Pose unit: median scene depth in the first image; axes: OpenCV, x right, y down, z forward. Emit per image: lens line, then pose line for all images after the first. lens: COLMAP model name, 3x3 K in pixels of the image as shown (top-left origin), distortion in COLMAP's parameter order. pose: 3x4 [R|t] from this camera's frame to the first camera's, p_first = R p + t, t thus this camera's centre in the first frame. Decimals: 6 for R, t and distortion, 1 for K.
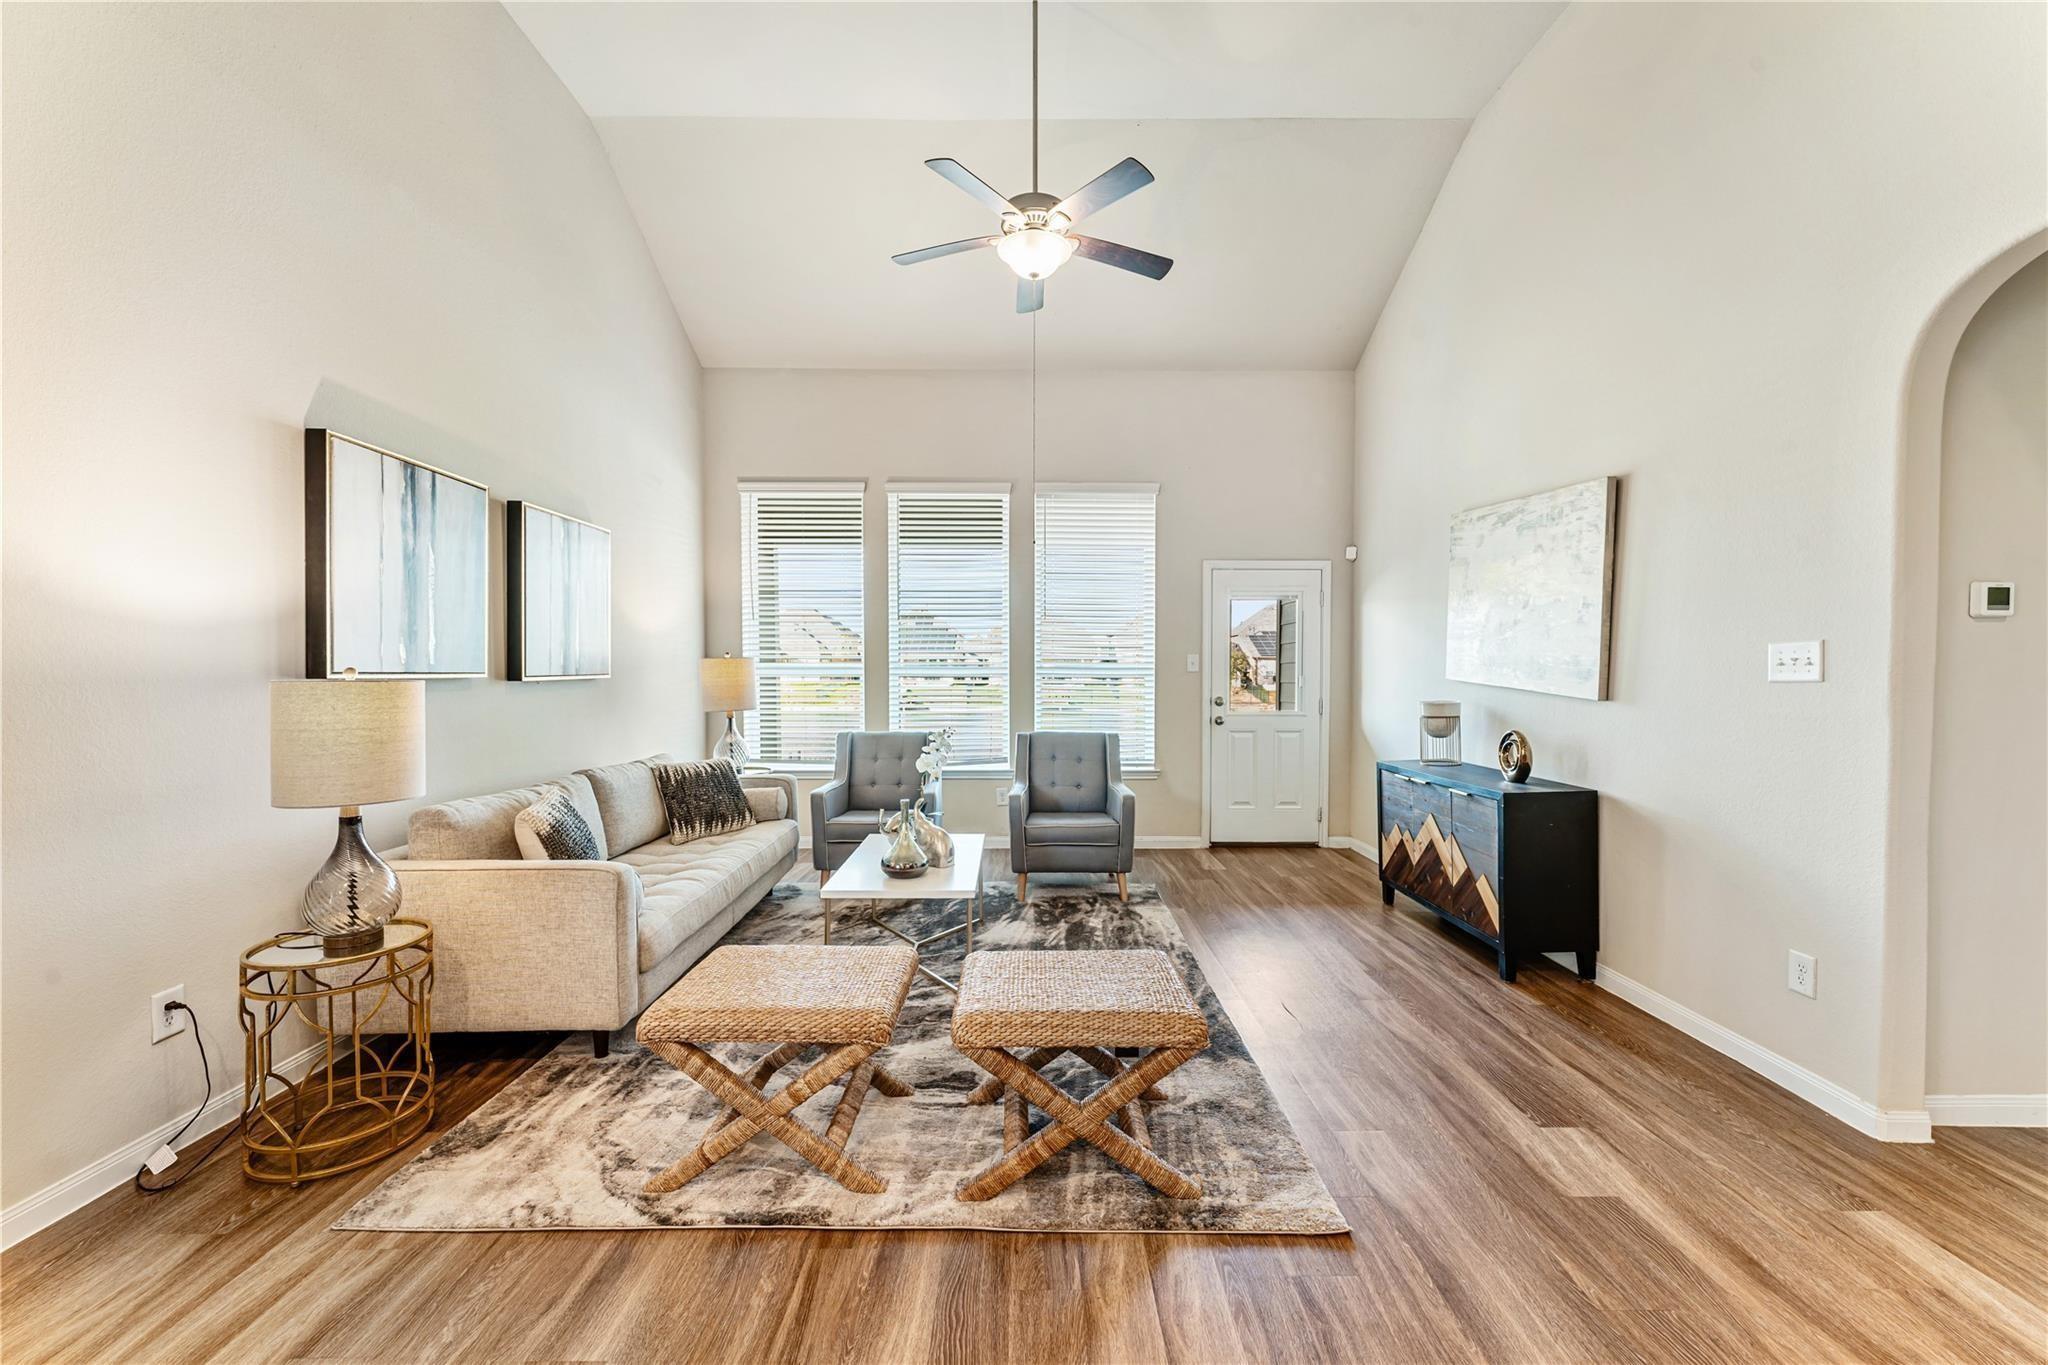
lens RADIAL K [[808.5, 0, 1030.4], [0, 808.5, 688.9], [0, 0, 1]] dist [0.000890, -0.000001]
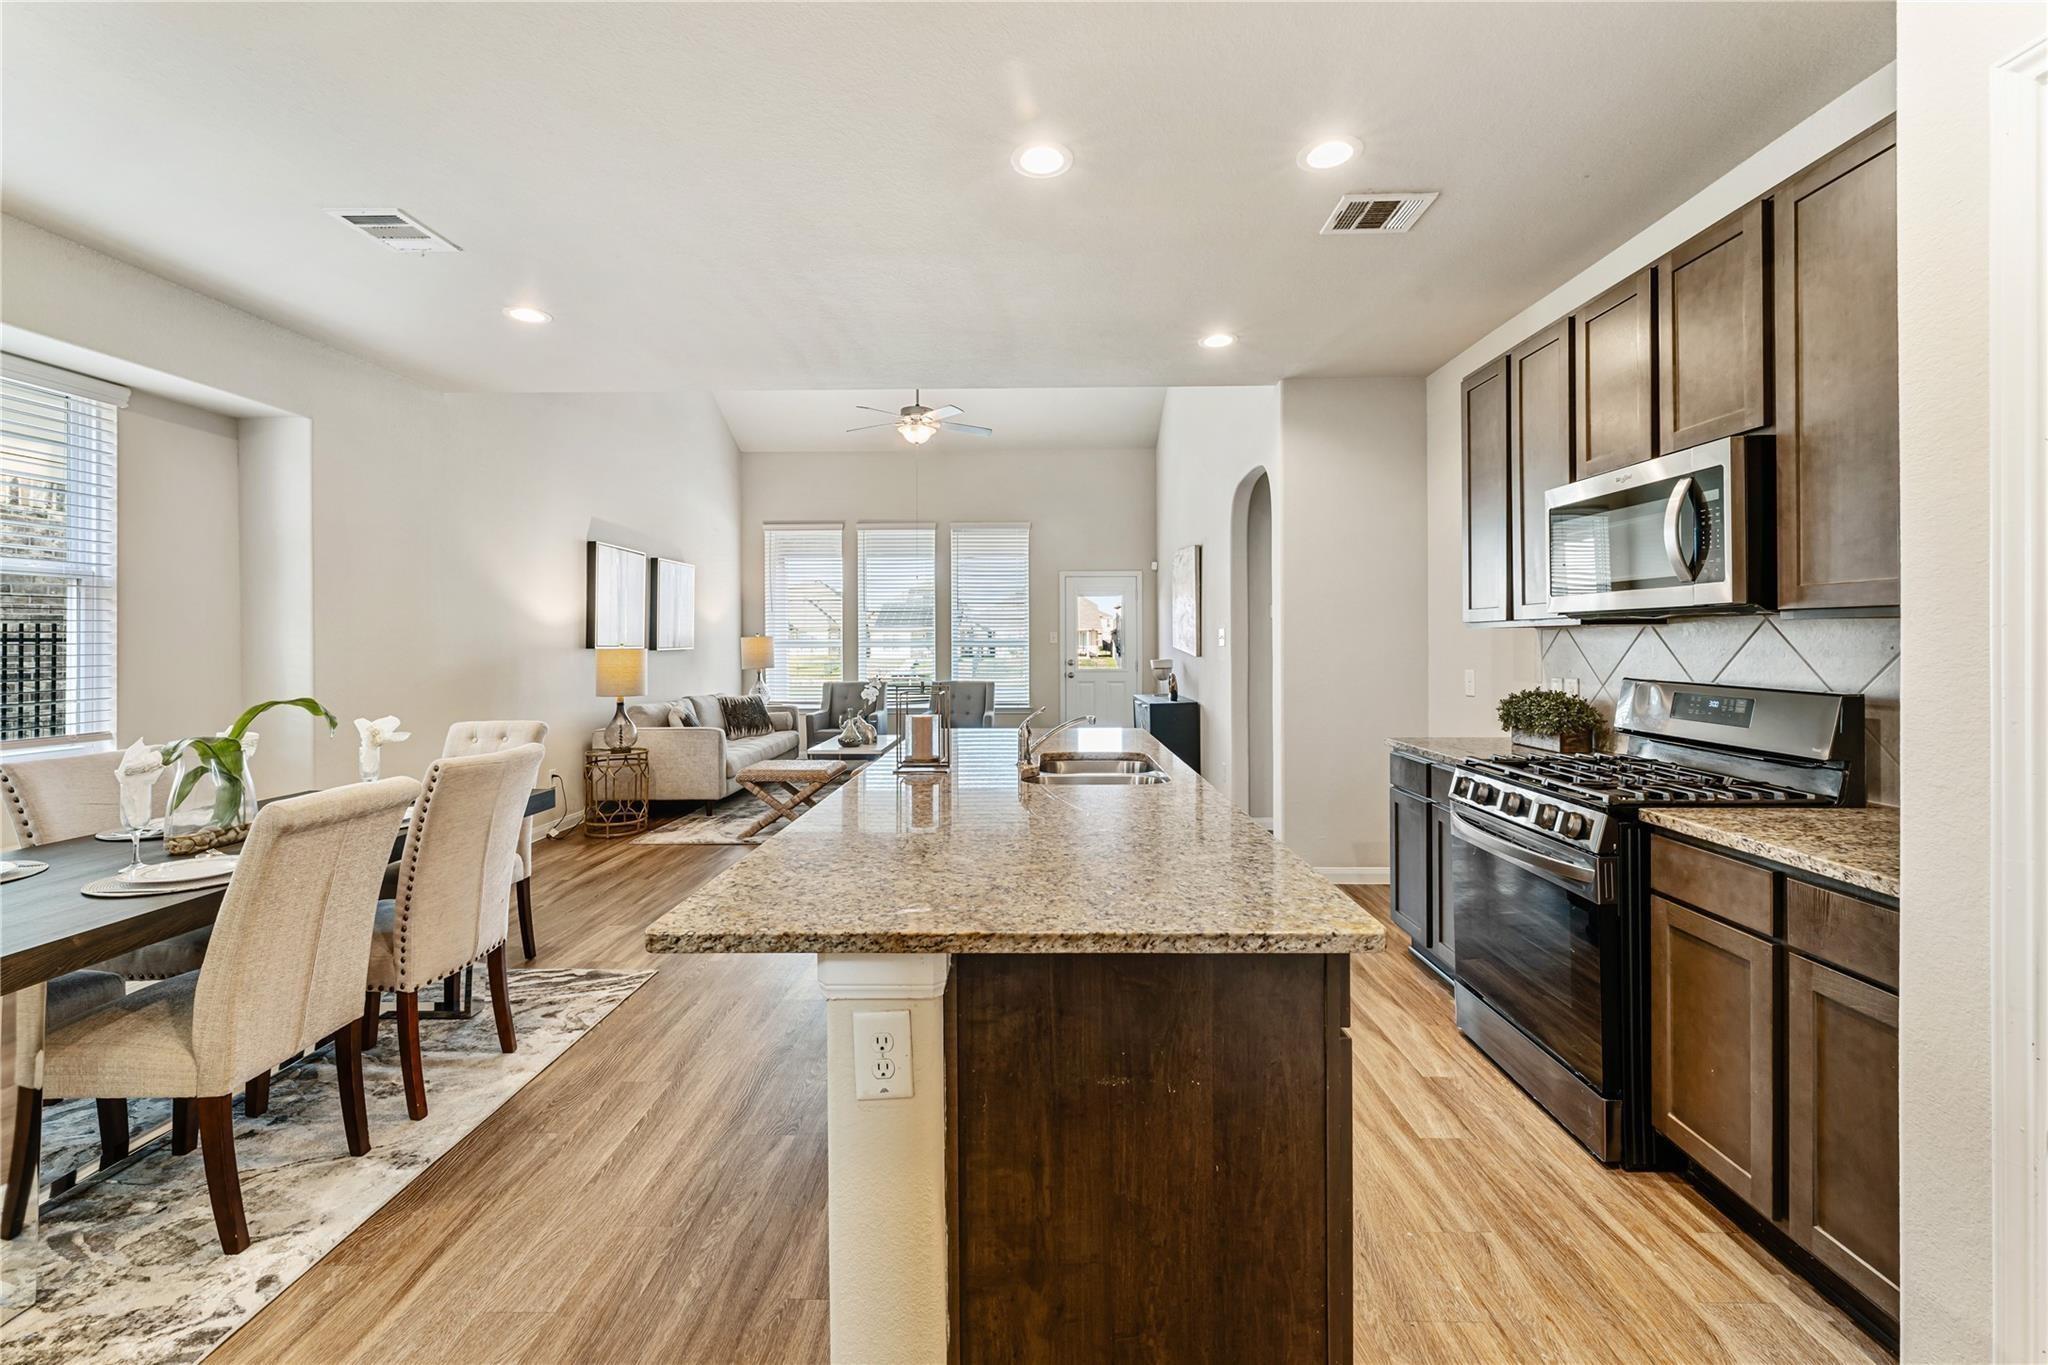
lens RADIAL K [[845.1, 0, 1024.8], [0, 845.1, 641.2], [0, 0, 1]] dist [-0.000308, -0.000106]
pose [[0.999556, -0.006416, -0.029104, 0.265082], [0.005691, 0.999673, -0.024950, 0.020649], [0.029255, 0.024773, 0.999265, -0.847381]]
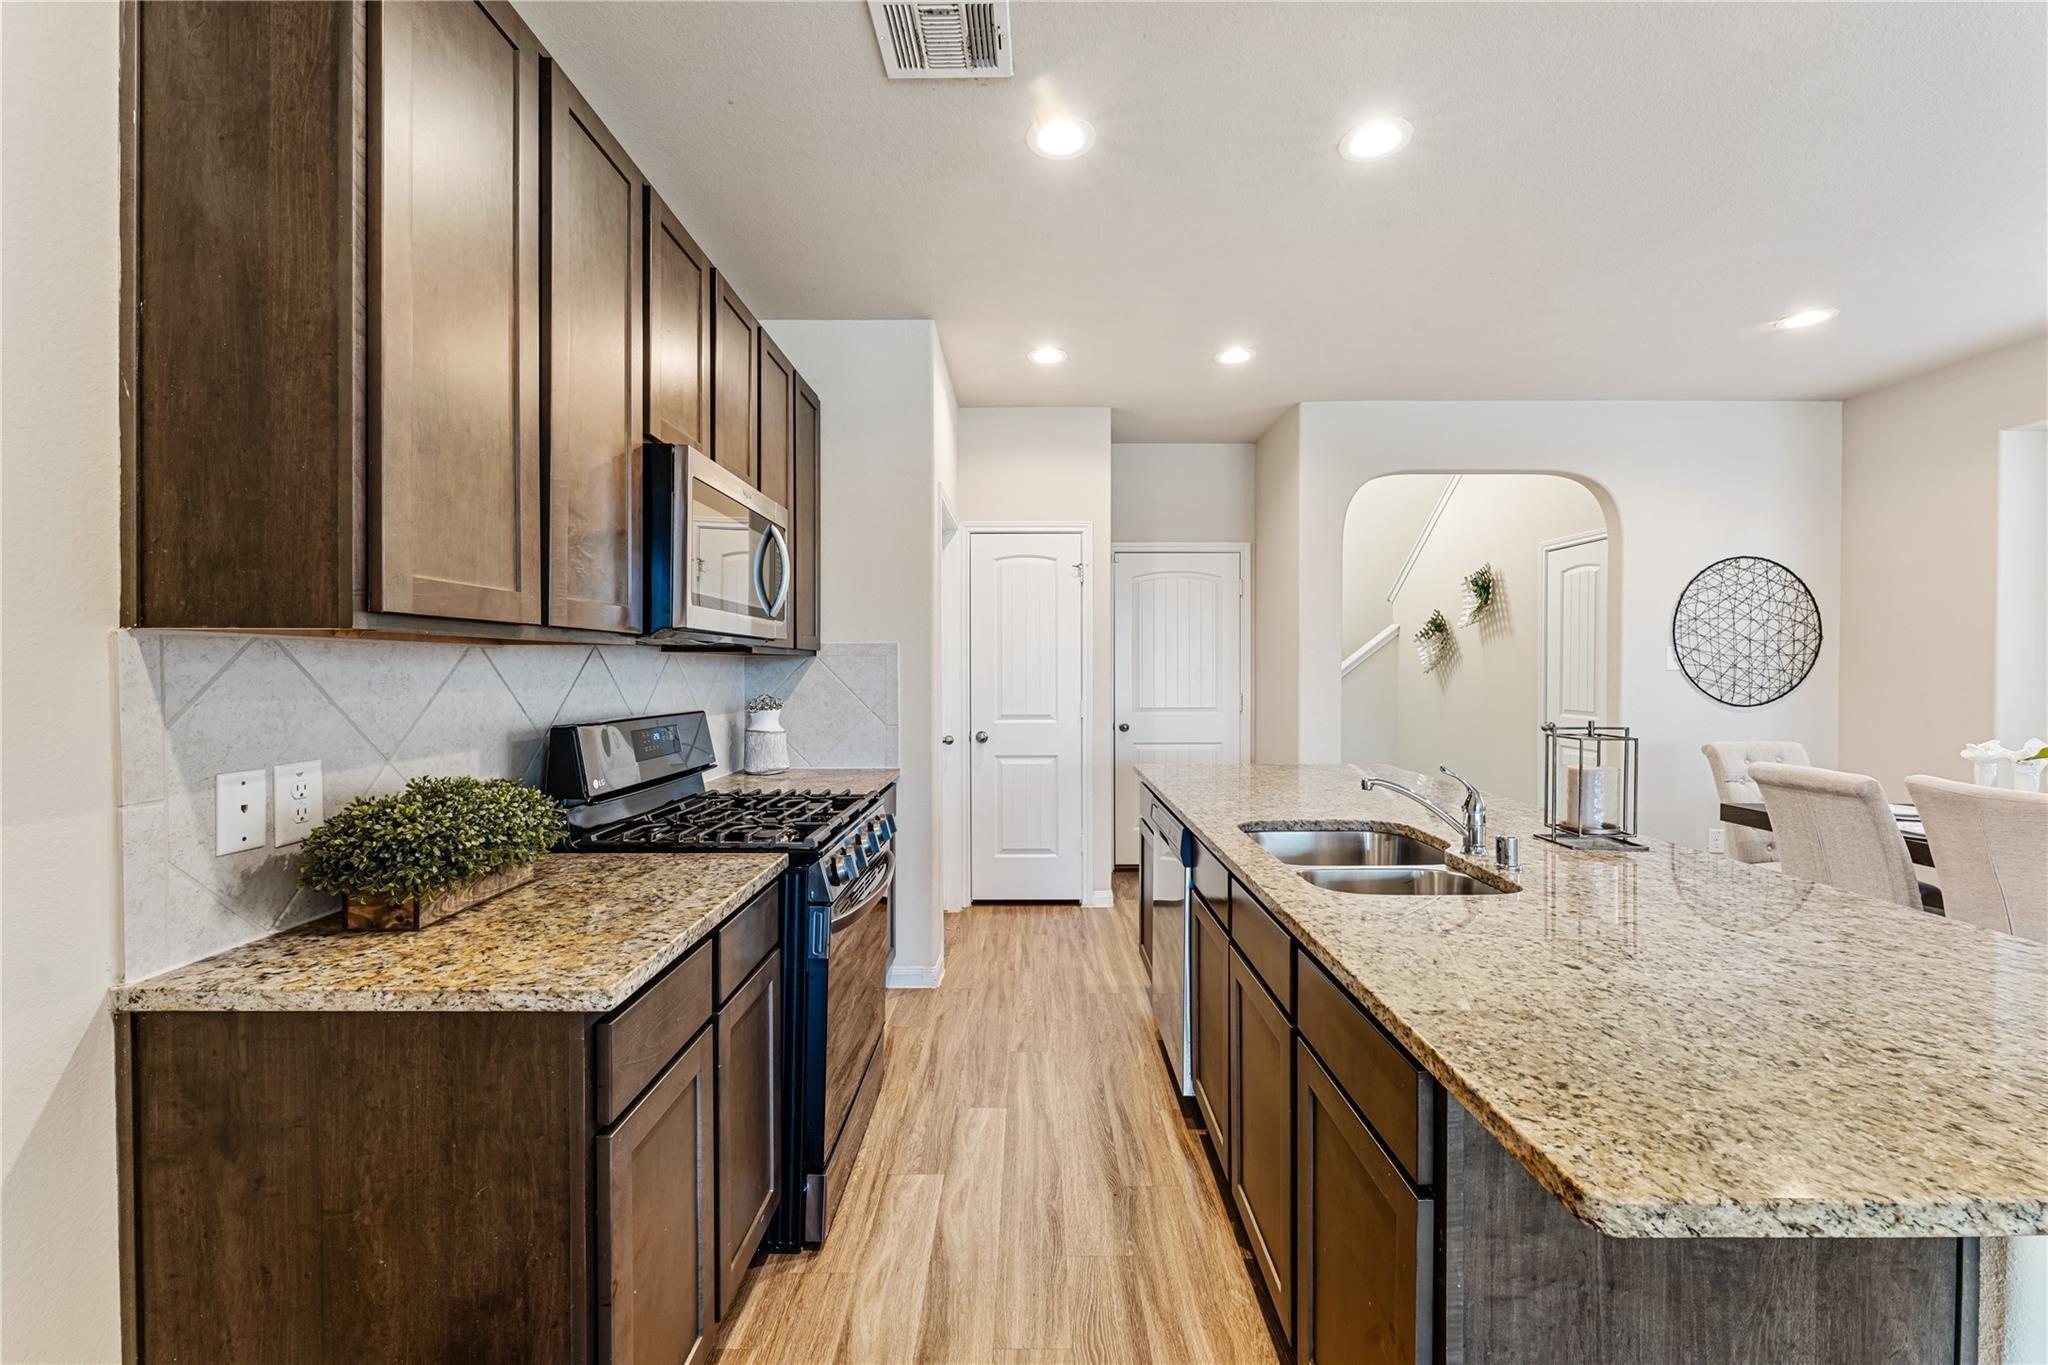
lens RADIAL K [[817.1, 0, 1037.3], [0, 817.1, 670.5], [0, 0, 1]] dist [0.001291, 0.000032]
pose [[-0.999992, -0.000023, 0.004023, 0.467689], [0.000092, 0.999598, 0.028359, -0.004817], [-0.004022, 0.028360, -0.999590, 0.246712]]
